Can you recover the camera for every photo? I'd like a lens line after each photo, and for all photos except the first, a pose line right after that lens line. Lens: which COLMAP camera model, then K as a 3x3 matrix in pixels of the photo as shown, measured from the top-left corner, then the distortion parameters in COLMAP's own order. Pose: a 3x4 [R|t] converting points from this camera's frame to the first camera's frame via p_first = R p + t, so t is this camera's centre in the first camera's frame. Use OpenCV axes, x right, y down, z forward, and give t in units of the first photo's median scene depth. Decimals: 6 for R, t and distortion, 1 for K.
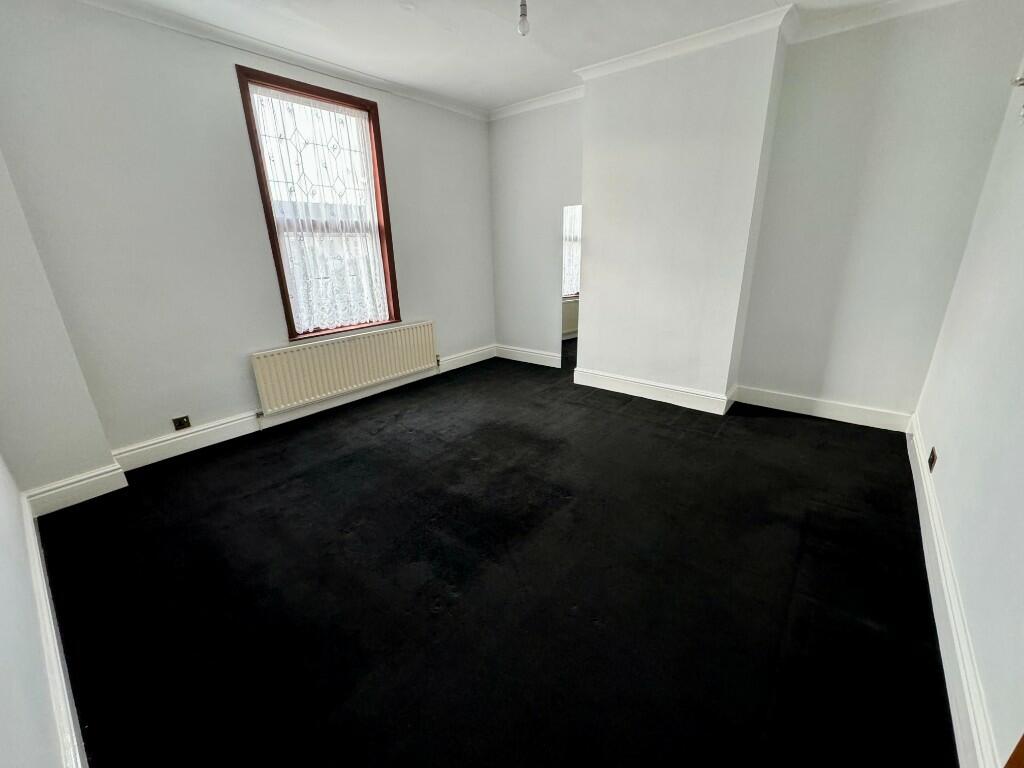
lens RADIAL K [[418.2, 0, 512.0], [0, 418.2, 384.0], [0, 0, 1]] dist [-0.000242, -0.000052]
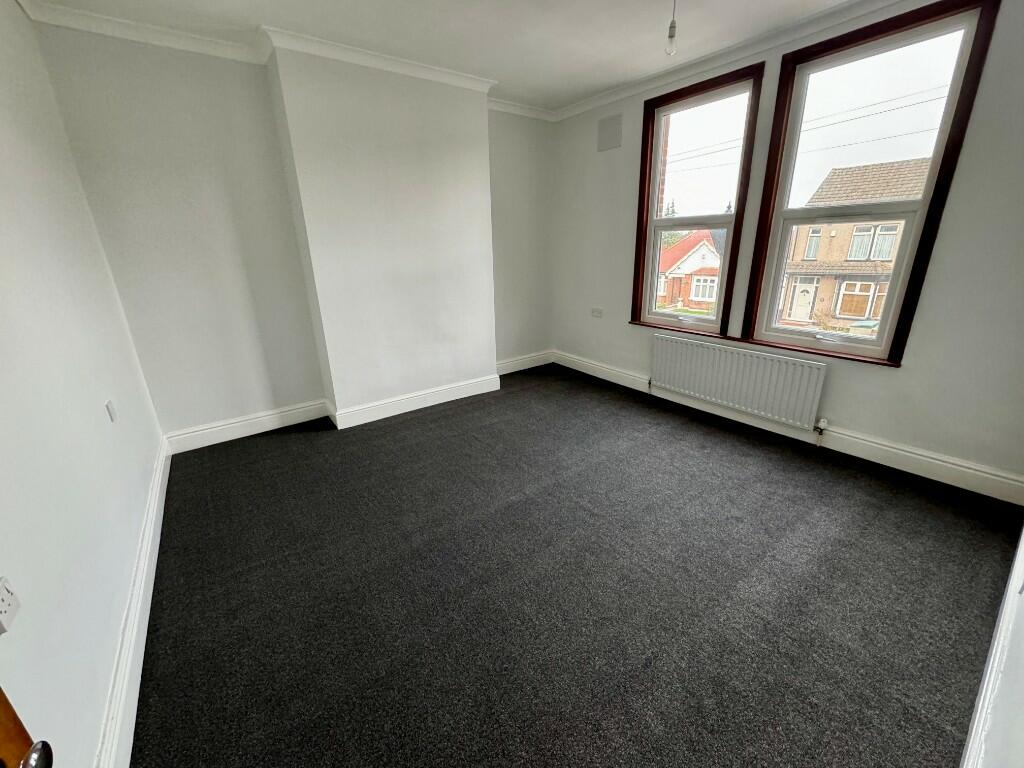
lens RADIAL K [[406.9, 0, 512.0], [0, 406.9, 384.0], [0, 0, 1]] dist [0.000090, -0.000002]
pose [[-0.250321, 0.305273, -0.918775, 0.606356], [-0.312663, 0.872650, 0.375133, -0.246218], [0.916287, 0.381170, -0.122995, 0.783439]]
